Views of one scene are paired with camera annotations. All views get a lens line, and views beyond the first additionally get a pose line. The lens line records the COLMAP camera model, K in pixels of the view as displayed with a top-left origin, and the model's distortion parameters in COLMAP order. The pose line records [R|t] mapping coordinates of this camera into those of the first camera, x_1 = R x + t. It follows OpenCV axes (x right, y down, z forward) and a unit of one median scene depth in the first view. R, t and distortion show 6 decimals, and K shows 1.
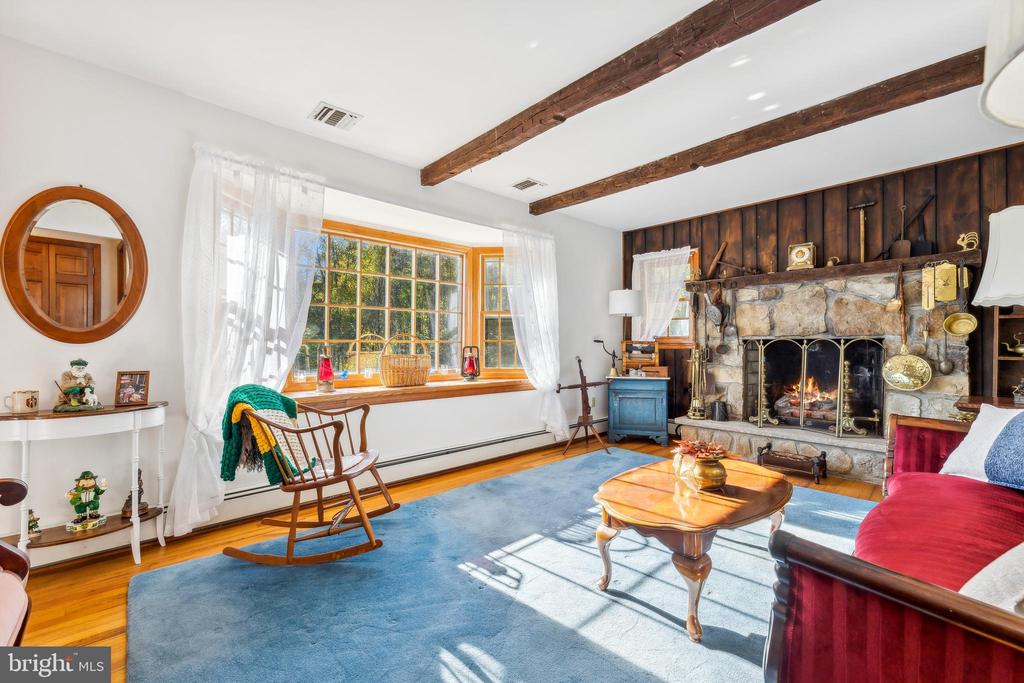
lens RADIAL K [[415.9, 0, 512.0], [0, 415.9, 341.5], [0, 0, 1]] dist [0.000473, -0.000140]
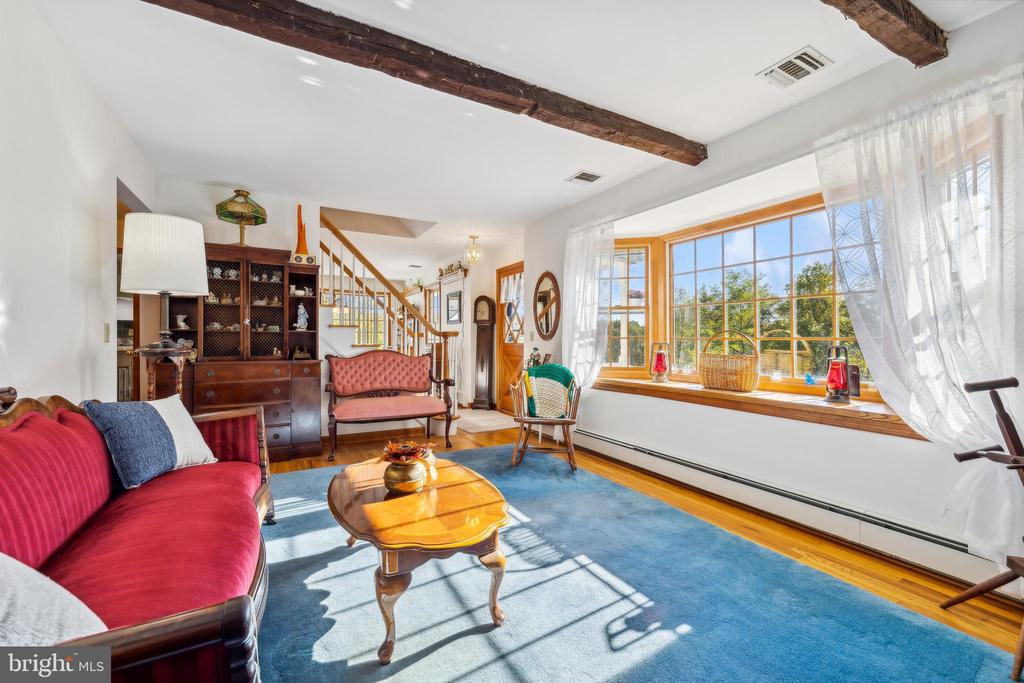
lens RADIAL K [[415.9, 0, 512.0], [0, 415.9, 341.5], [0, 0, 1]] dist [0.000473, -0.000140]
pose [[-0.216946, -0.004705, -0.976172, 0.940068], [-0.000357, 0.999989, -0.004741, 0.013995], [0.976184, -0.000680, -0.216945, 1.013830]]
